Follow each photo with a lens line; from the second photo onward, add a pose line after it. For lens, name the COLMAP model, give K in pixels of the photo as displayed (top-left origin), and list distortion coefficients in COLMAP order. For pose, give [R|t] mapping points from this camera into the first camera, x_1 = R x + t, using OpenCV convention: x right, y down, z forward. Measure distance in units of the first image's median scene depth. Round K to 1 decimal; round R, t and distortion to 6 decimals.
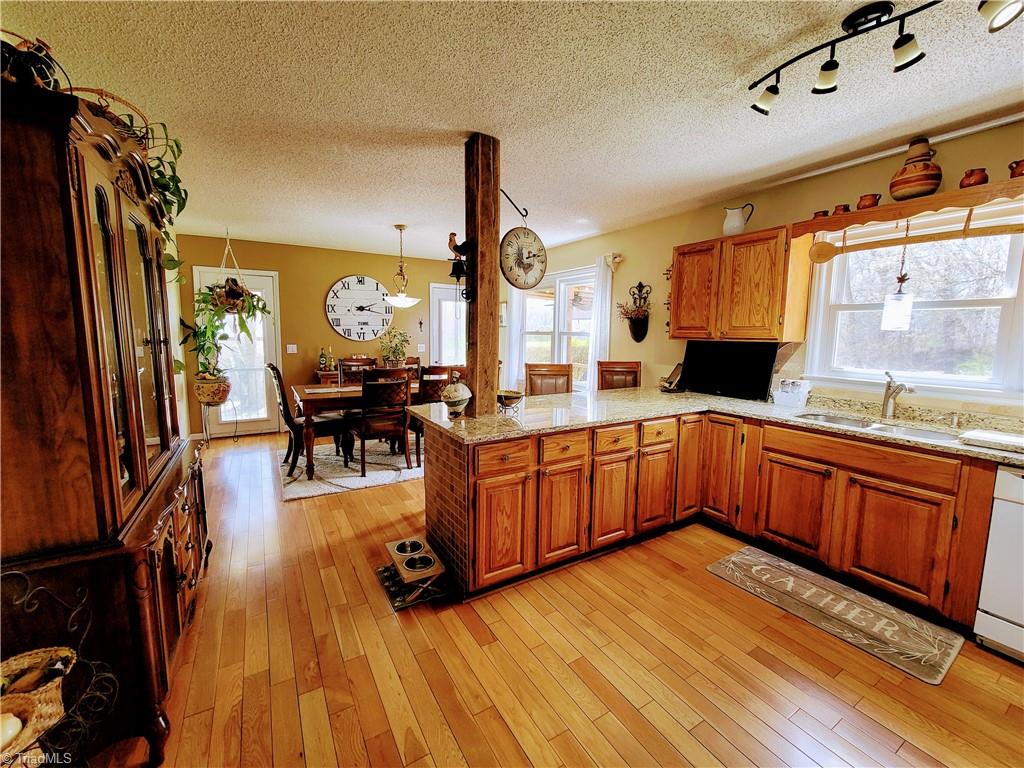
lens RADIAL K [[416.2, 0, 508.0], [0, 416.2, 381.5], [0, 0, 1]] dist [-0.002430, 0.000125]
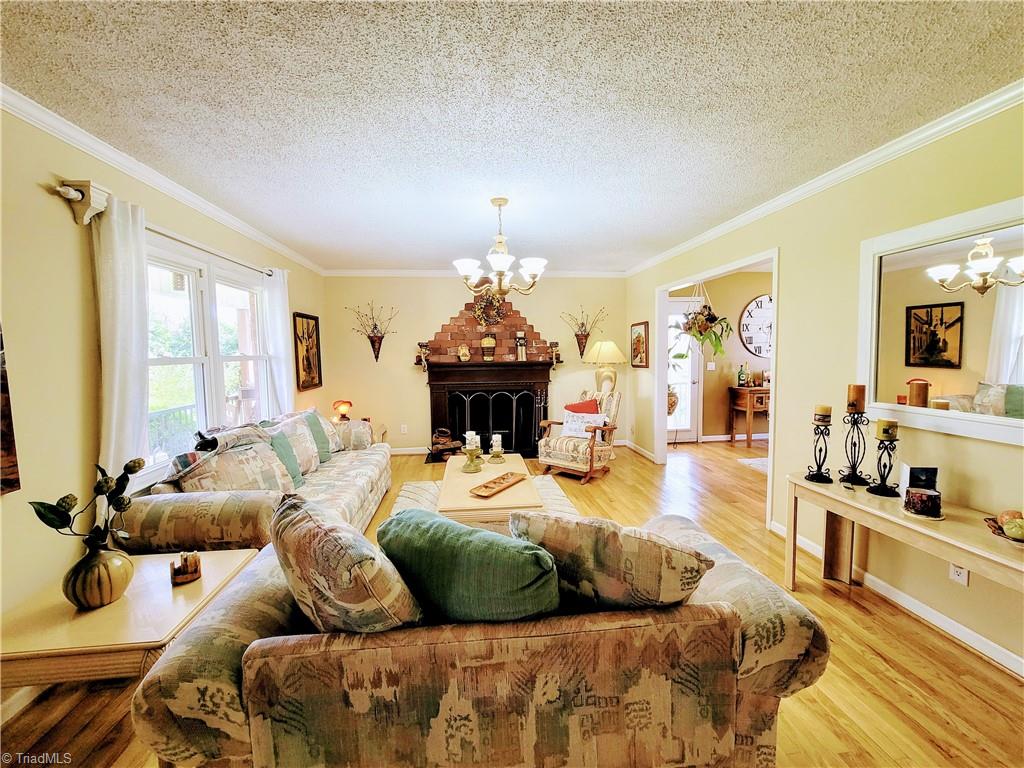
lens RADIAL K [[416.2, 0, 507.3], [0, 416.2, 379.6], [0, 0, 1]] dist [-0.002430, 0.000125]
pose [[0.909154, 0.005526, -0.416423, -1.292047], [-0.025954, 0.998720, -0.043412, 0.042971], [0.415650, 0.050276, 0.908134, -0.478256]]
